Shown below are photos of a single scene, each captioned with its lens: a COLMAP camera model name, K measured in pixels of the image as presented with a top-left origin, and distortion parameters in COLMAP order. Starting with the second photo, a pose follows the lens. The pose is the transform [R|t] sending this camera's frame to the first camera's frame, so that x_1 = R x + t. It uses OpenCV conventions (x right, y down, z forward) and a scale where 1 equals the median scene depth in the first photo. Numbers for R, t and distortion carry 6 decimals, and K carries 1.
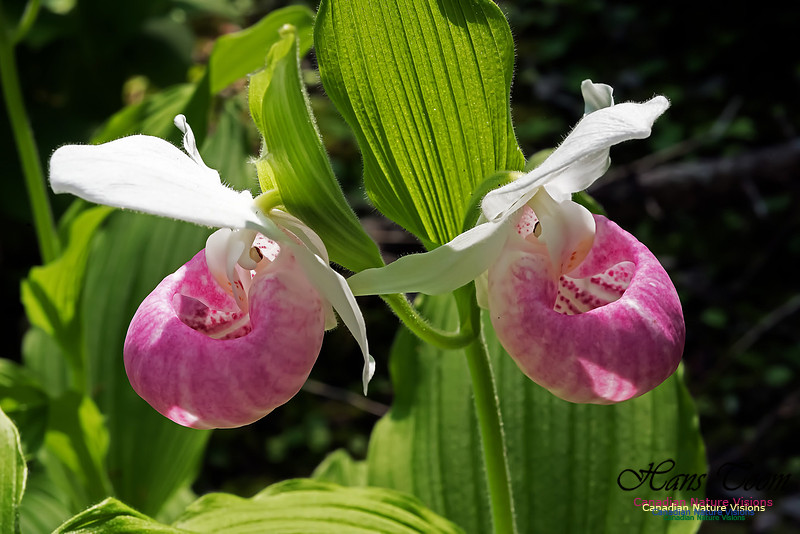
lens RADIAL K [[1308.1, 0, 404.0], [0, 1308.1, 264.1], [0, 0, 1]] dist [0.061575, 0.000000]
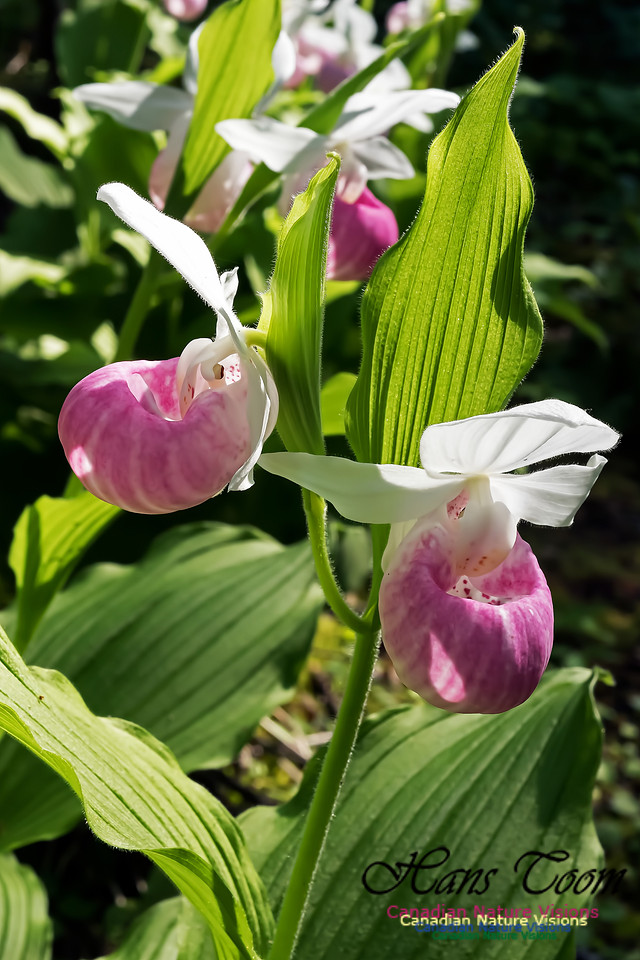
lens RADIAL K [[1569.7, 0, 315.4], [0, 1569.7, 480.7], [0, 0, 1]] dist [0.061575, 0.000000]
pose [[0.844817, 0.508795, -0.165566, 0.192410], [-0.531351, 0.834142, -0.147897, 0.194461], [0.062856, 0.212920, 0.975046, -0.216763]]
